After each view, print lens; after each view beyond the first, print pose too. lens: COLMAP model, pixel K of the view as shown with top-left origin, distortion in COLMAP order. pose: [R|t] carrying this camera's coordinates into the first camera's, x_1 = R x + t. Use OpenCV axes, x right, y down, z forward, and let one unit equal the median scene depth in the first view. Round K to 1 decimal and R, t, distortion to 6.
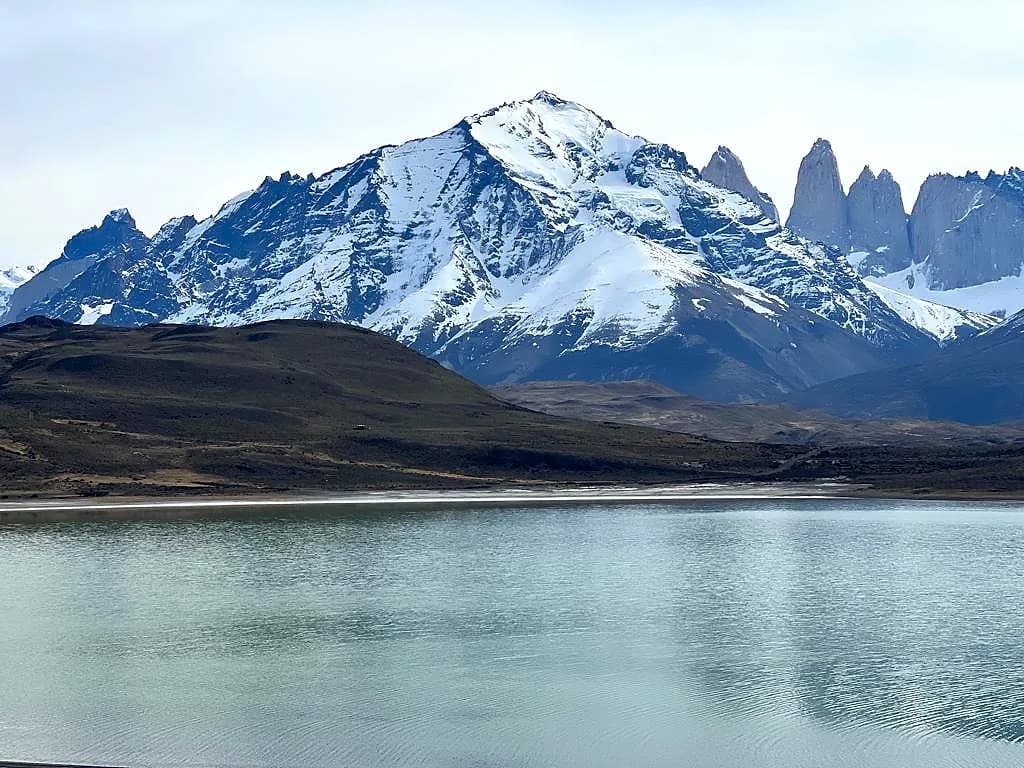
lens RADIAL K [[2271.2, 0, 512.0], [0, 2271.2, 384.0], [0, 0, 1]] dist [-0.017770, 4.197315]
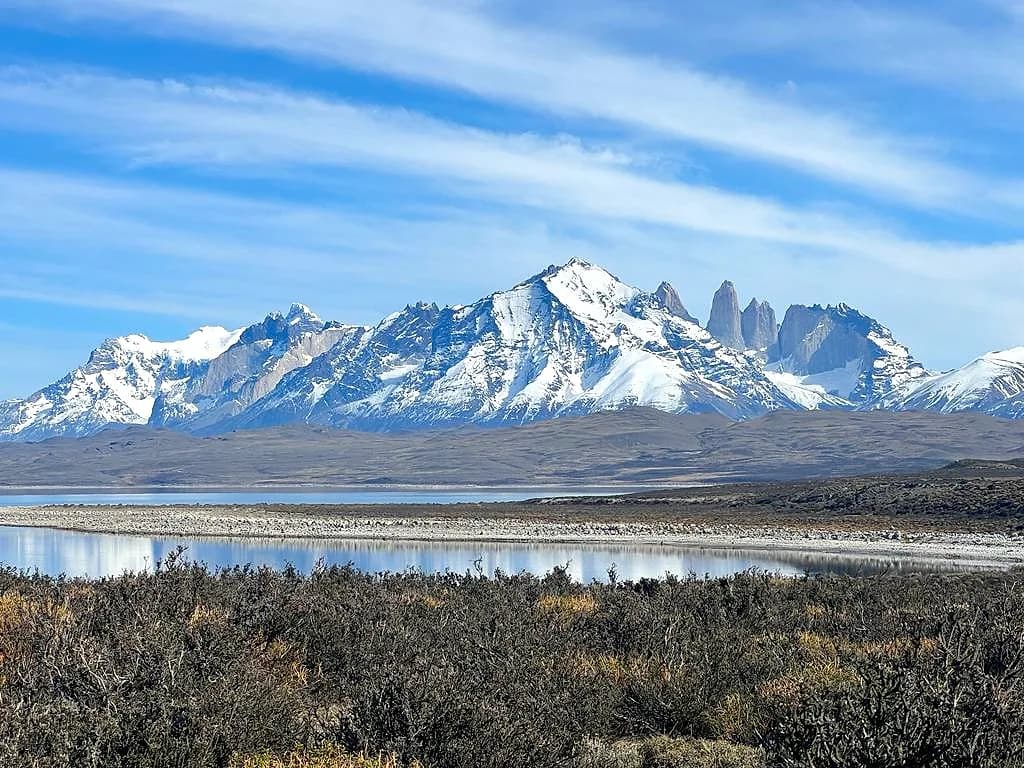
lens RADIAL K [[2271.2, 0, 512.0], [0, 2271.2, 384.0], [0, 0, 1]] dist [-0.017770, 4.197315]
pose [[0.994202, 0.013565, 0.106665, -0.233159], [-0.013004, 0.999898, -0.005947, -0.026674], [-0.106735, 0.004526, 0.994277, -0.738782]]
